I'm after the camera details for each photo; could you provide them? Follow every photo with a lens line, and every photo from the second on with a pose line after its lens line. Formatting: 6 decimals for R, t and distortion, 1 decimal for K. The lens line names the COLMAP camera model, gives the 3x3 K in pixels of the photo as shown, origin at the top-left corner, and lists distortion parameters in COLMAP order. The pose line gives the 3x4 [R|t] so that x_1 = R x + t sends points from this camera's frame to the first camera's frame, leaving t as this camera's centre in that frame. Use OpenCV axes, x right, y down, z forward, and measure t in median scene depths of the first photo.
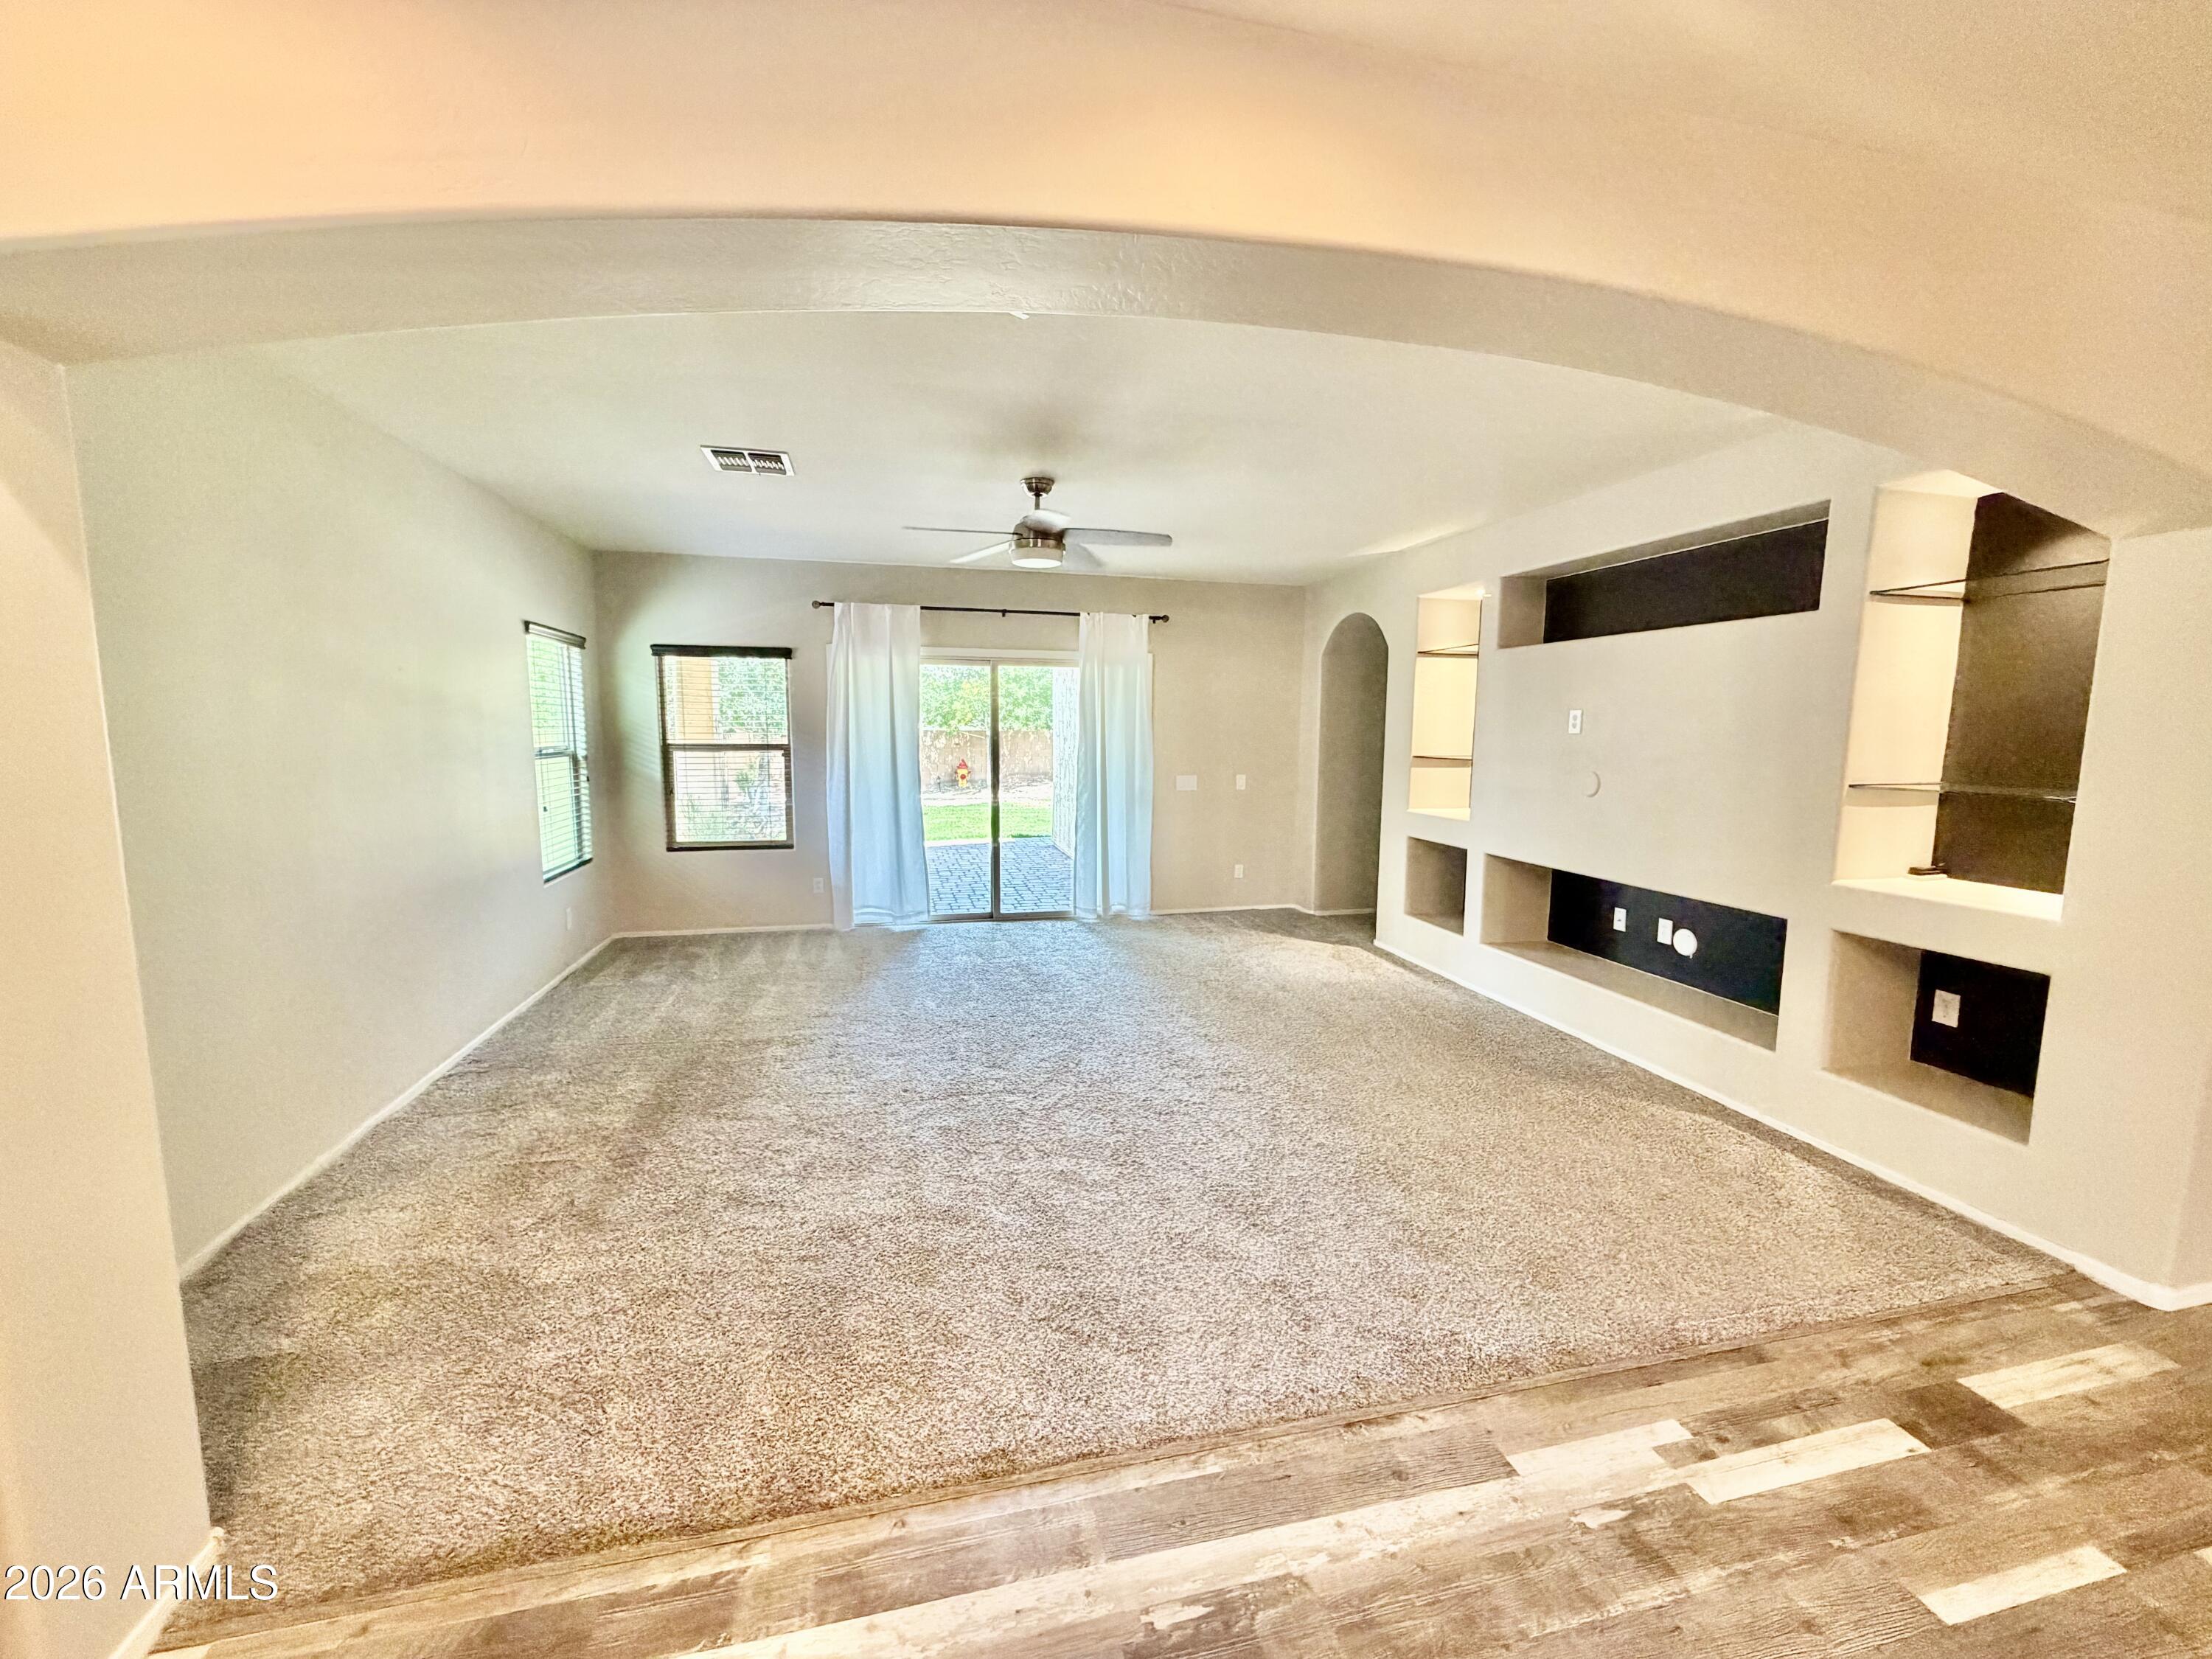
lens RADIAL K [[879.0, 0, 1101.3], [0, 879.0, 830.4], [0, 0, 1]] dist [-0.001738, 0.000675]
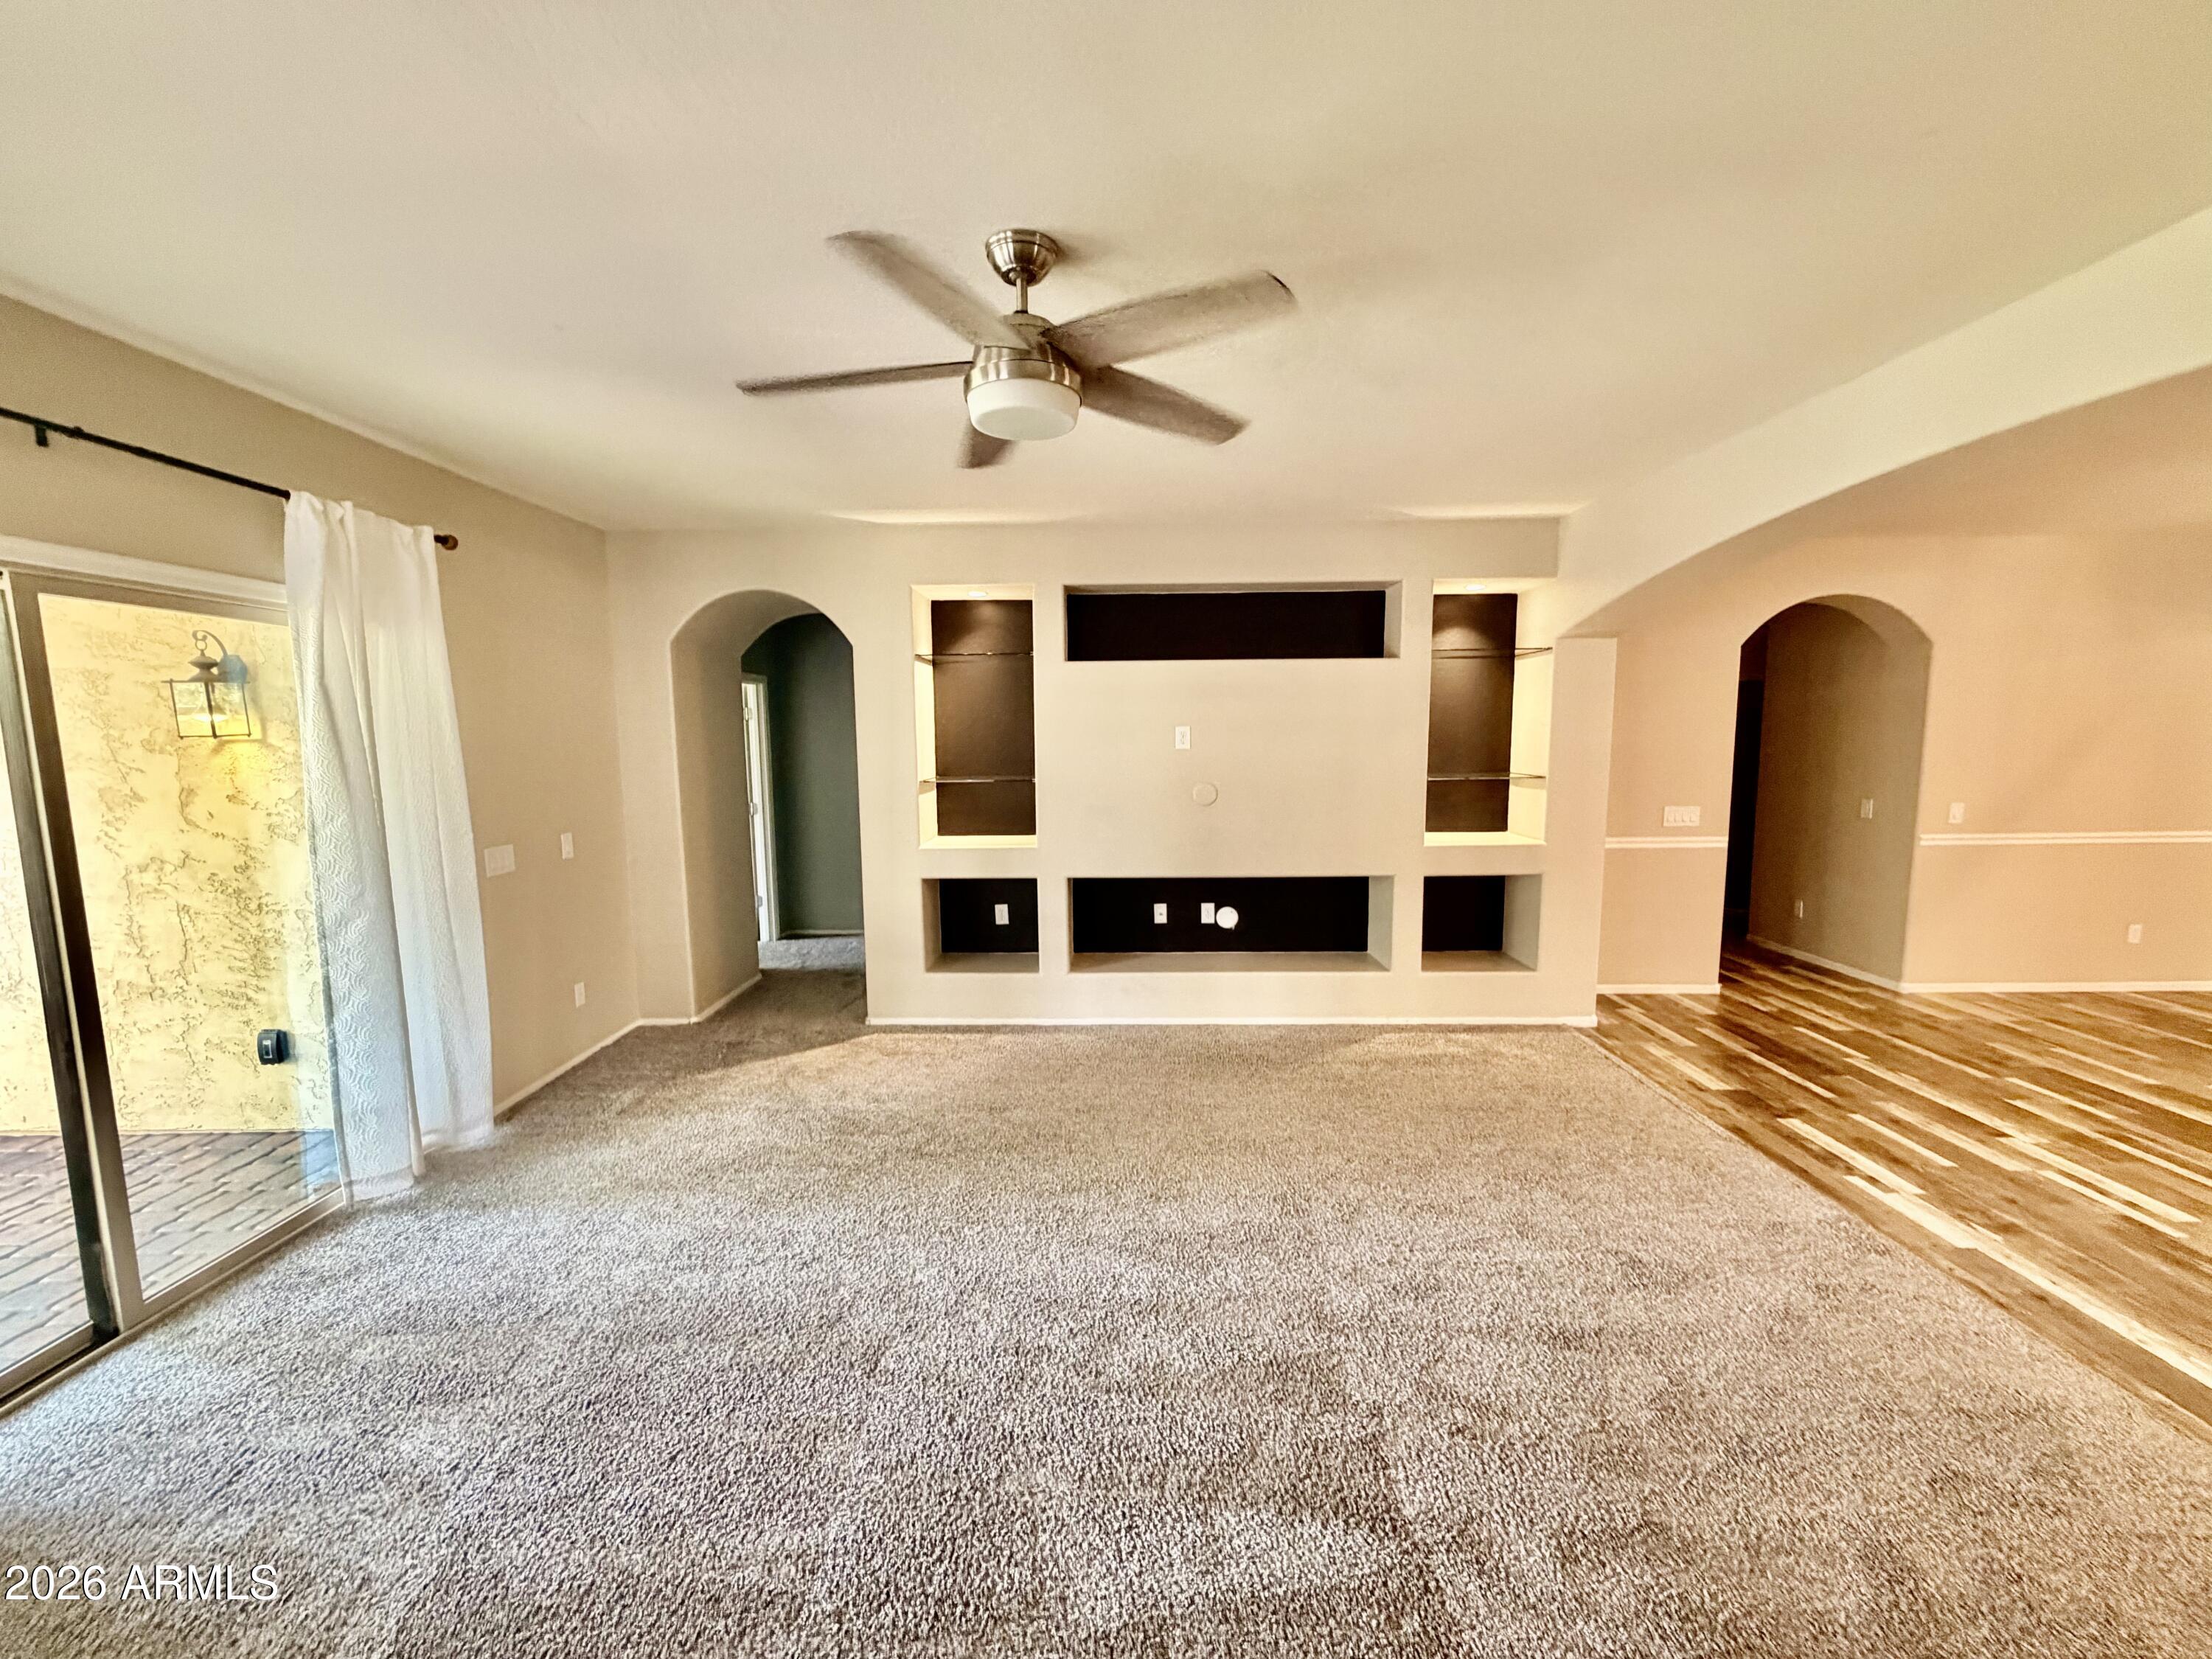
lens RADIAL K [[879.0, 0, 1101.3], [0, 879.0, 830.4], [0, 0, 1]] dist [-0.001738, 0.000675]
pose [[0.253960, -0.119111, 0.959852, -0.441780], [0.126333, 0.987972, 0.089175, -0.101514], [-0.958929, 0.098615, 0.265953, 0.693713]]
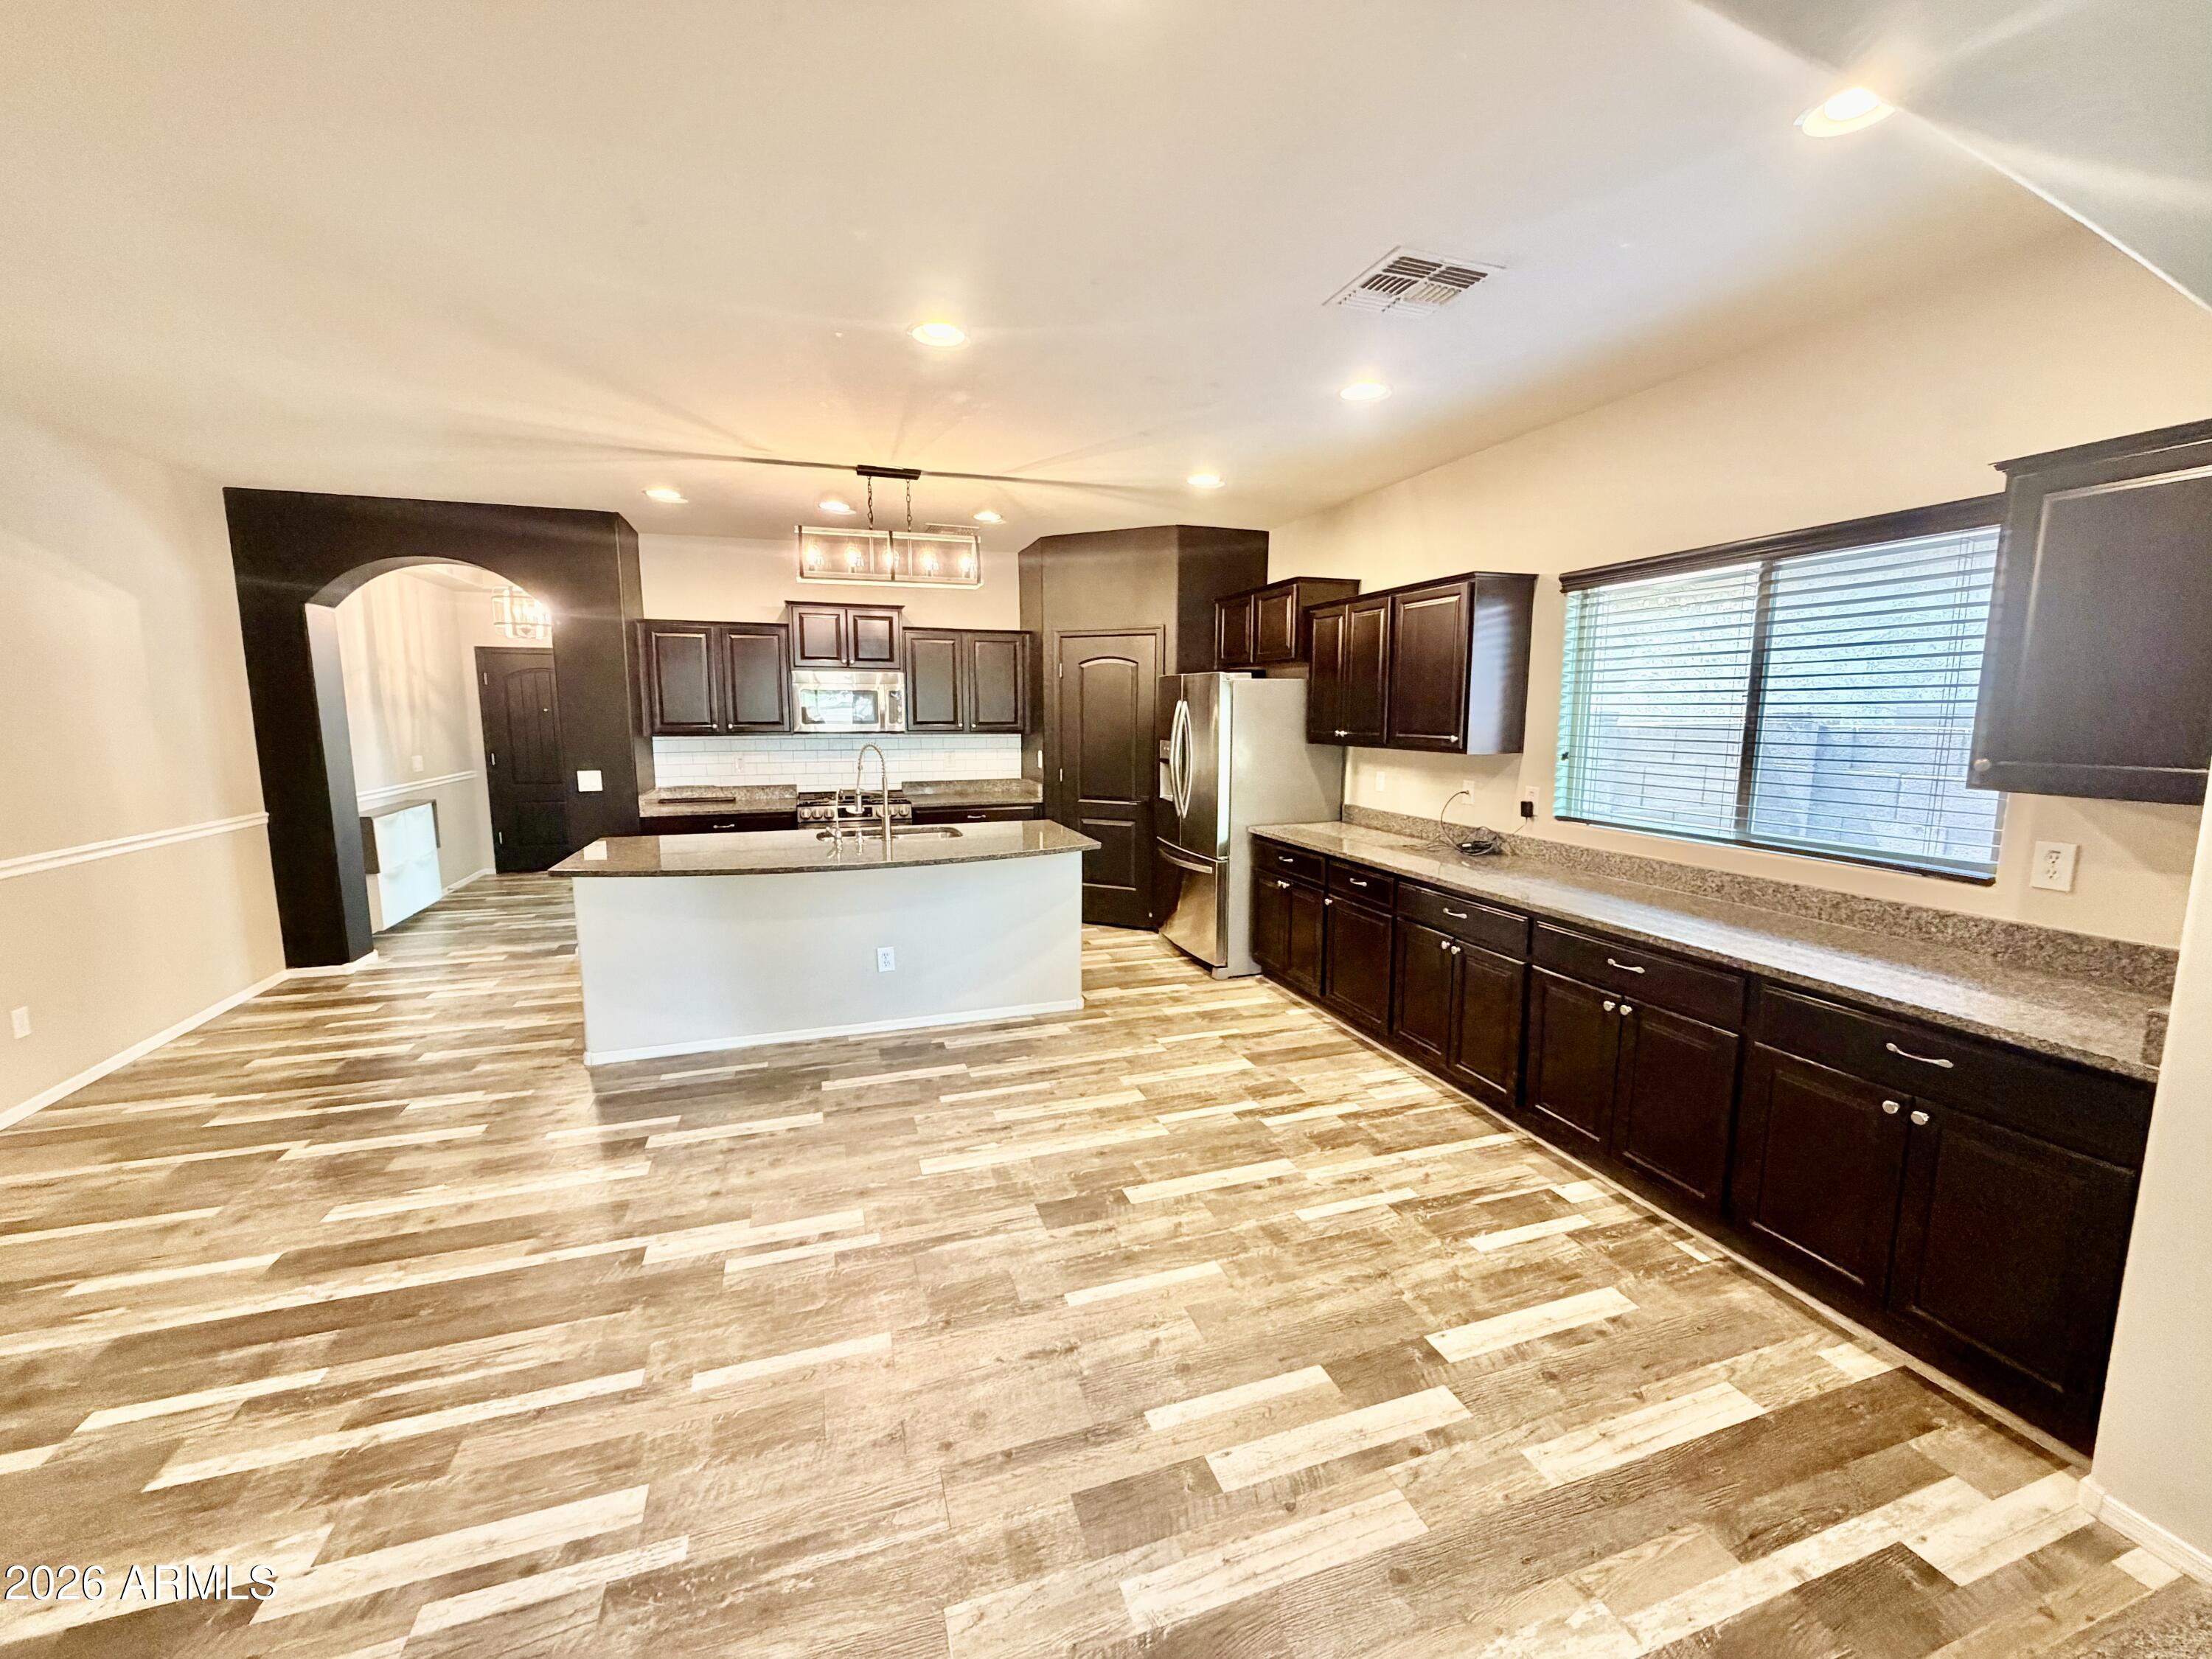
lens RADIAL K [[879.0, 0, 1101.3], [0, 879.0, 830.4], [0, 0, 1]] dist [-0.001738, 0.000675]
pose [[-0.996435, 0.002459, -0.084329, 0.091603], [-0.018882, 0.967717, 0.251331, -0.052900], [0.082225, 0.252027, -0.964221, 0.476417]]
